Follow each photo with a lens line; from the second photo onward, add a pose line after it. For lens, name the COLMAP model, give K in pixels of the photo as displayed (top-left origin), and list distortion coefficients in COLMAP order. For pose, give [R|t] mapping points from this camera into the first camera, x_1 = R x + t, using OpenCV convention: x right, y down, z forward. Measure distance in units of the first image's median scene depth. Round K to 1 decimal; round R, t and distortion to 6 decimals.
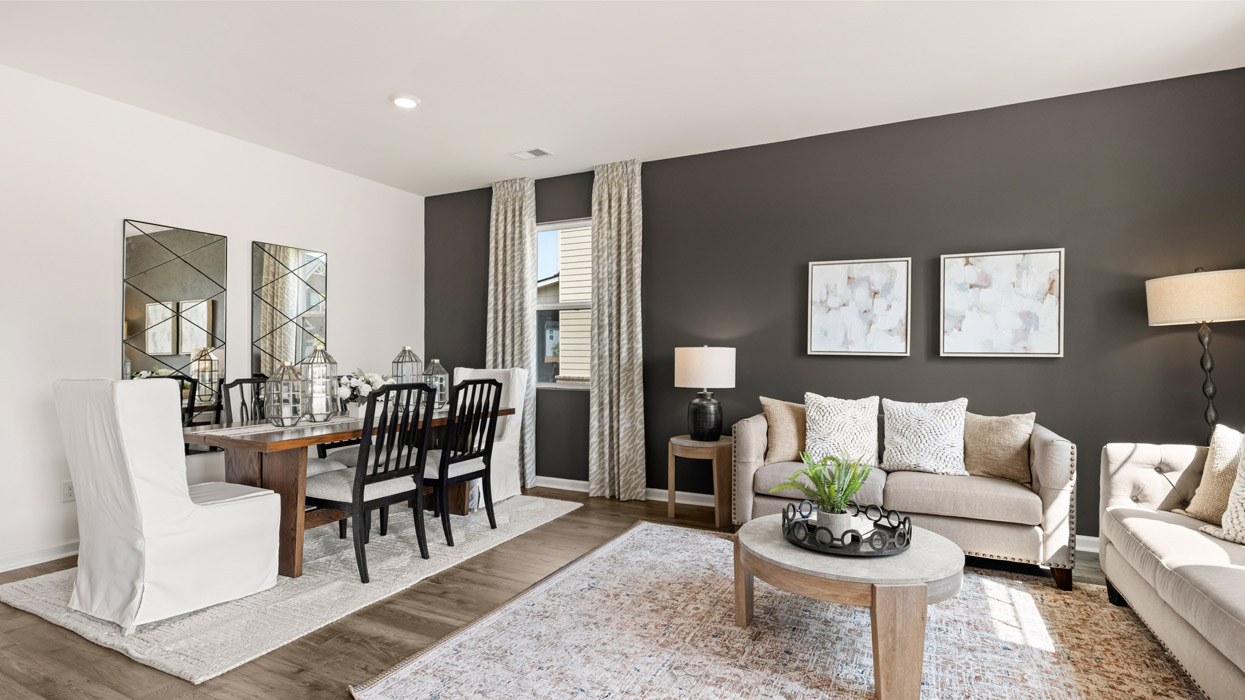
lens RADIAL K [[598.7, 0, 621.4], [0, 598.7, 352.8], [0, 0, 1]] dist [-0.006840, -0.000206]
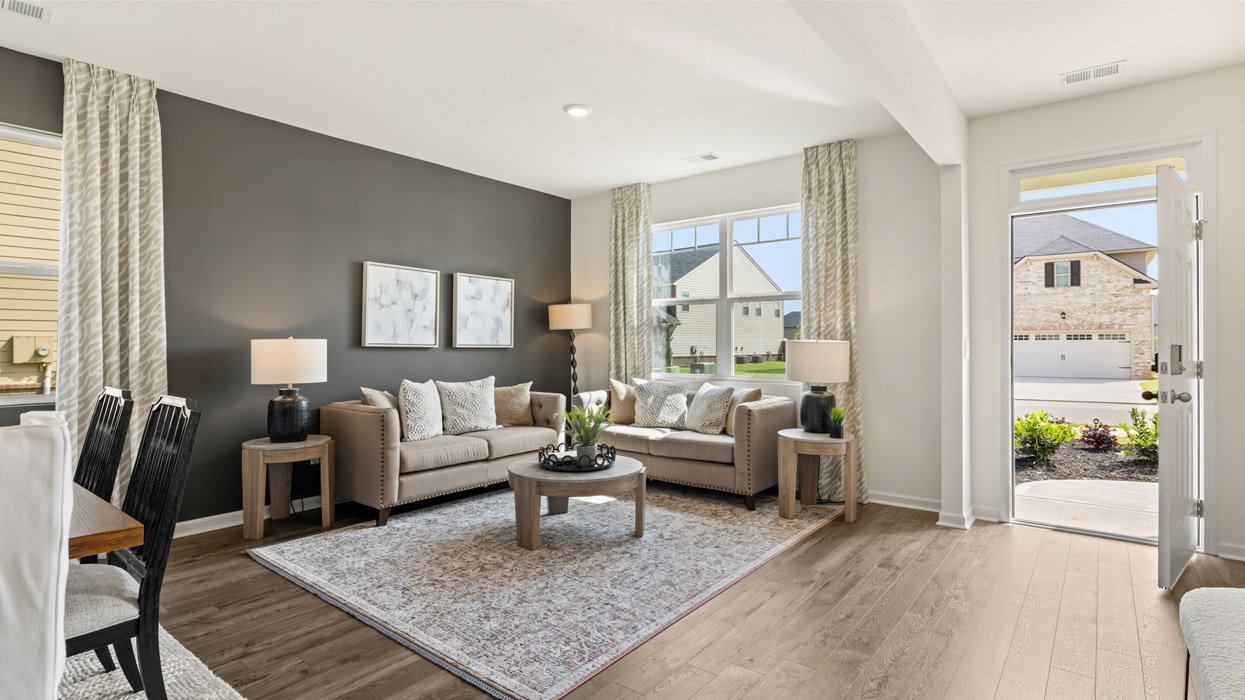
lens RADIAL K [[598.7, 0, 623.0], [0, 598.7, 345.5], [0, 0, 1]] dist [-0.006840, -0.000206]
pose [[0.201374, -0.001744, 0.979513, -0.662639], [0.001145, 0.999998, 0.001545, -0.000004], [-0.979514, 0.000810, 0.201375, 0.333044]]
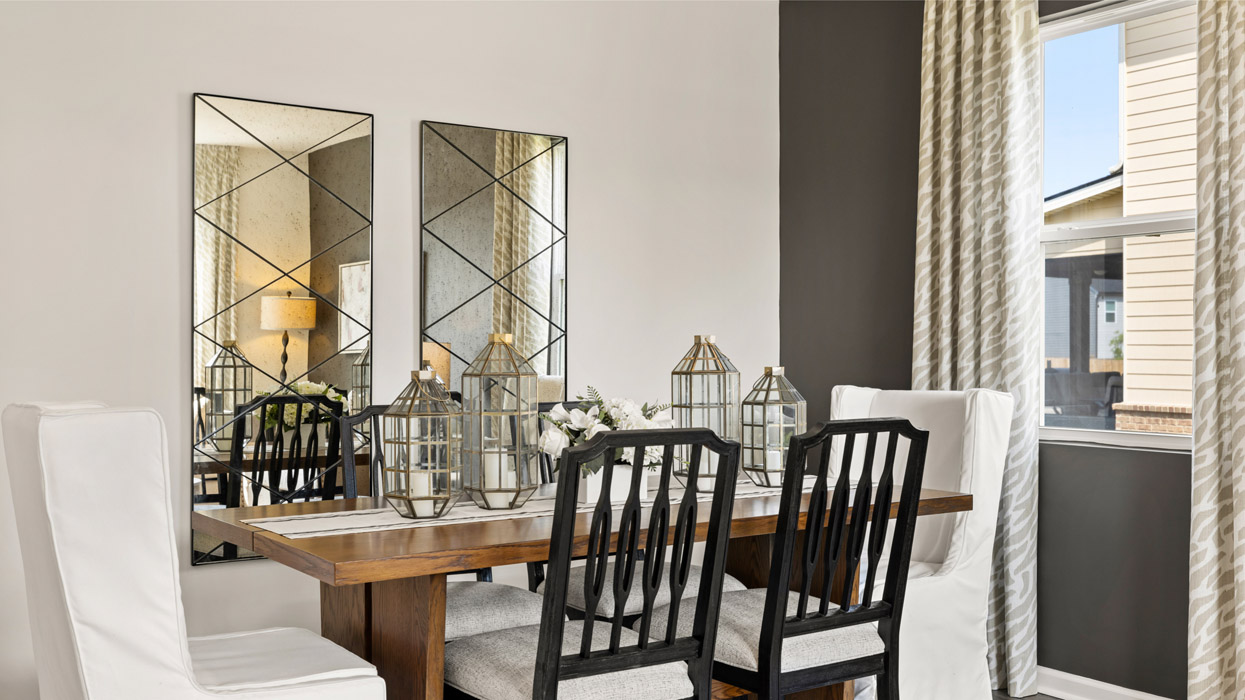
lens RADIAL K [[1215.1, 0, 610.5], [0, 1215.1, 353.3], [0, 0, 1]] dist [0.007799, 0.000000]
pose [[0.874500, 0.001117, -0.485024, -0.002648], [-0.000261, 0.999998, 0.001832, 0.000504], [0.485025, -0.001476, 0.874499, 0.206501]]
